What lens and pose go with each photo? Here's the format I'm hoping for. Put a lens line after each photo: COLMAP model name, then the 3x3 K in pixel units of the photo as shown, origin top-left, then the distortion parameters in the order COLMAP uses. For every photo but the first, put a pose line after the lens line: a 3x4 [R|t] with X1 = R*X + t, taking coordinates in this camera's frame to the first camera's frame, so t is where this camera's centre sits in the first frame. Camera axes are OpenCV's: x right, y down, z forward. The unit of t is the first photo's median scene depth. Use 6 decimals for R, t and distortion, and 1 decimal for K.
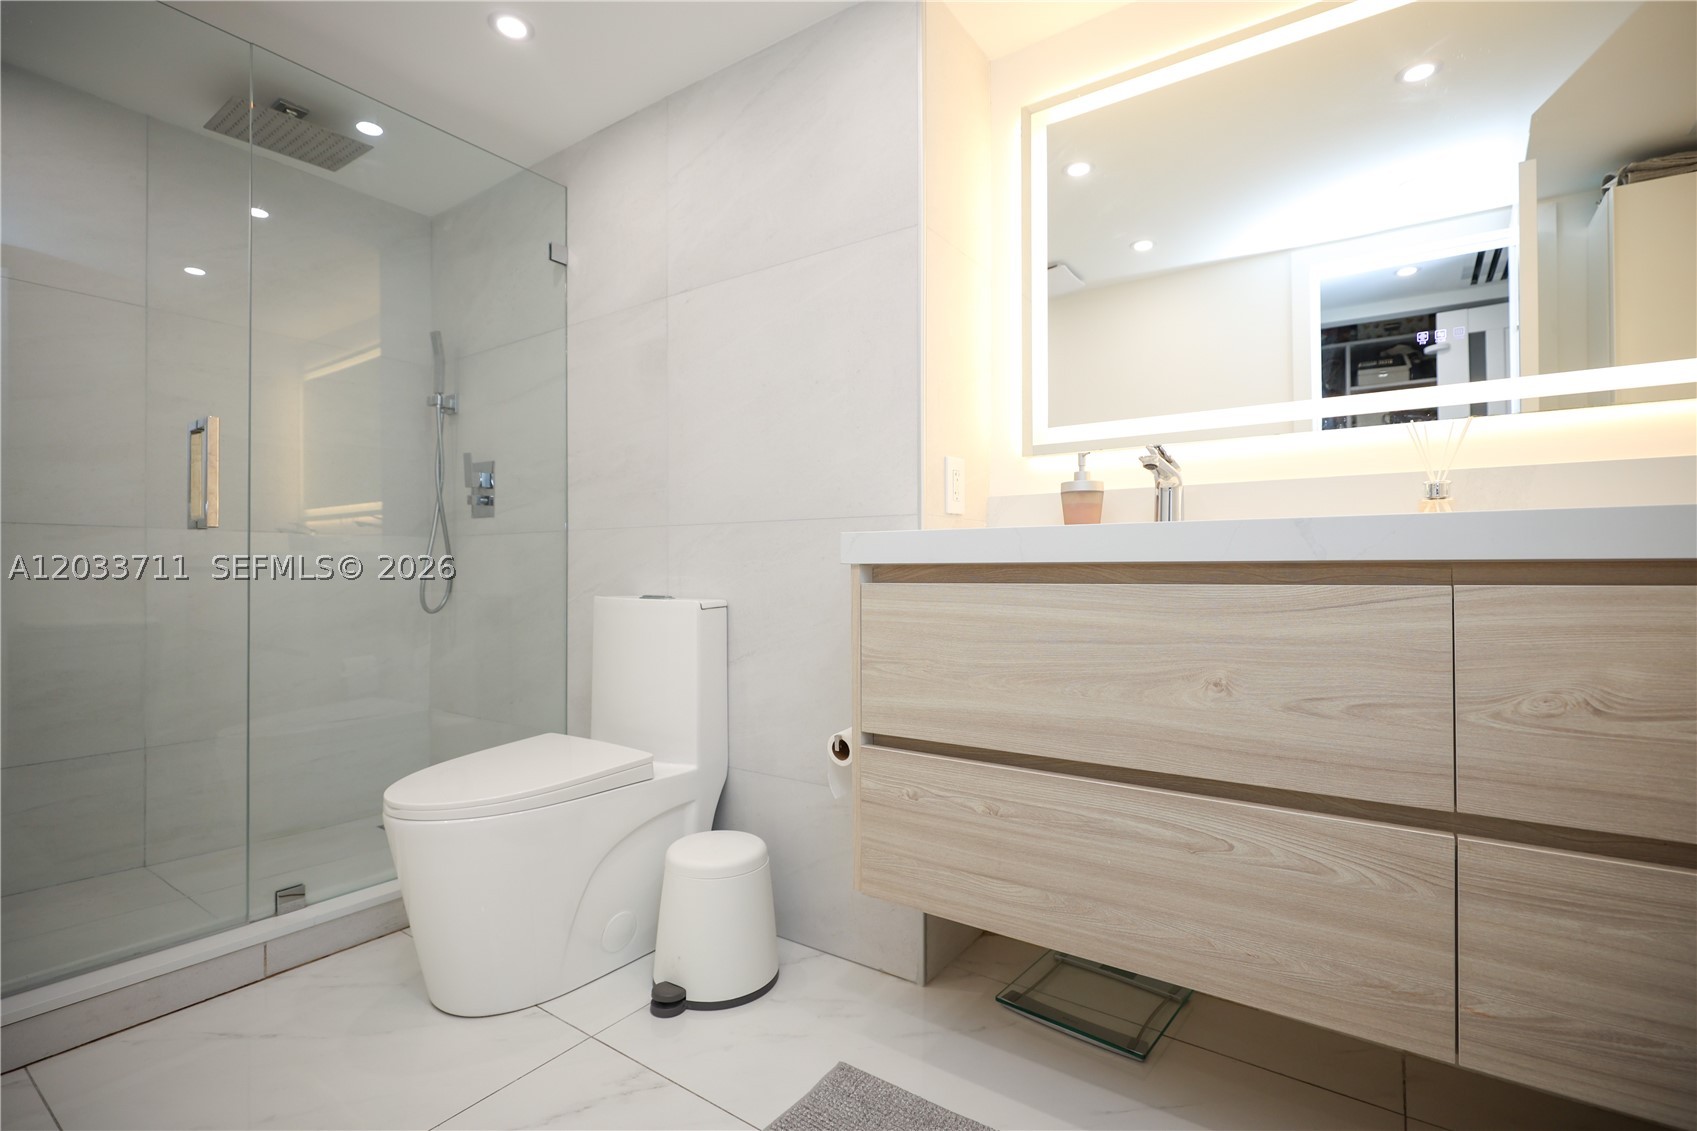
lens RADIAL K [[762.6, 0, 848.5], [0, 762.6, 565.5], [0, 0, 1]] dist [0.000053, -0.000507]
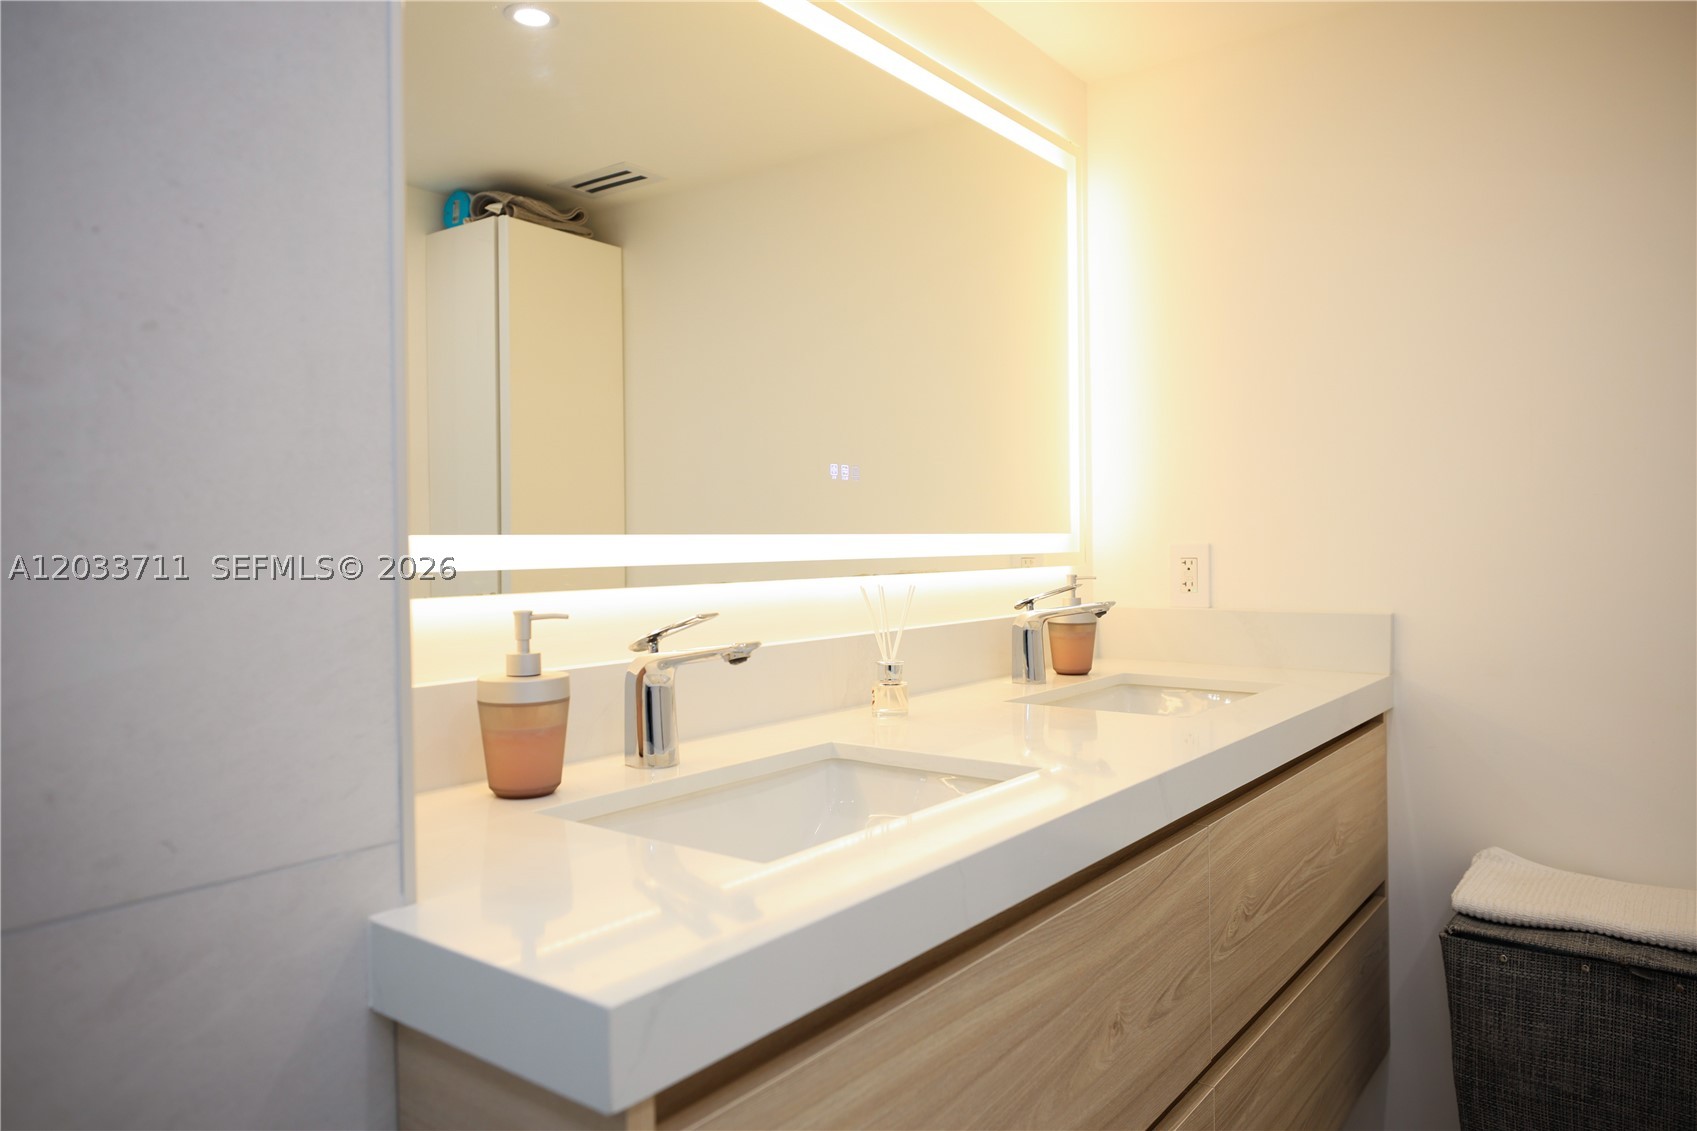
lens RADIAL K [[1160.3, 0, 848.5], [0, 1160.3, 565.5], [0, 0, 1]] dist [0.002859, 0.004683]
pose [[0.047329, -0.018841, 0.998702, -0.508486], [0.009980, 0.999781, 0.018389, -0.250553], [-0.998830, 0.009096, 0.047506, 1.043546]]
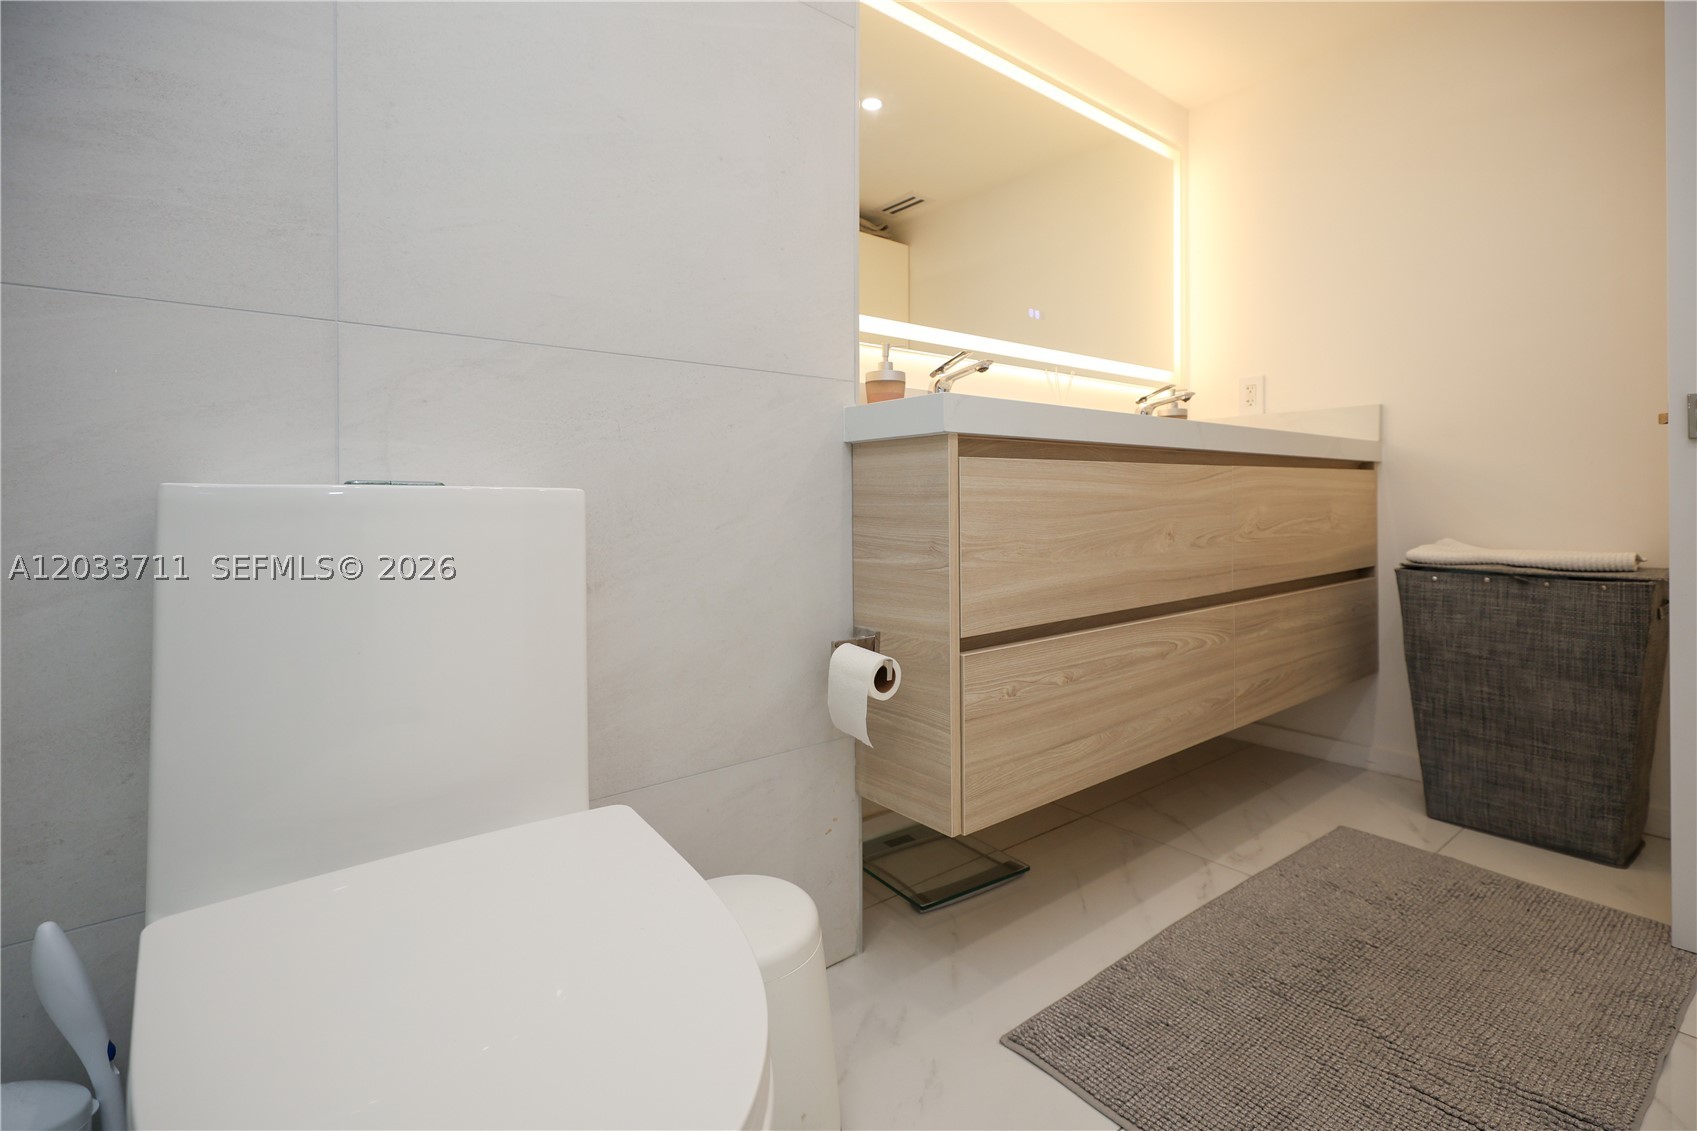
lens RADIAL K [[794.5, 0, 854.1], [0, 794.5, 511.5], [0, 0, 1]] dist [0.012205, 0.000158]
pose [[0.280339, -0.010520, 0.959843, -0.963302], [0.005437, 0.999941, 0.009372, 0.084653], [-0.959886, 0.002591, 0.280380, 1.007240]]
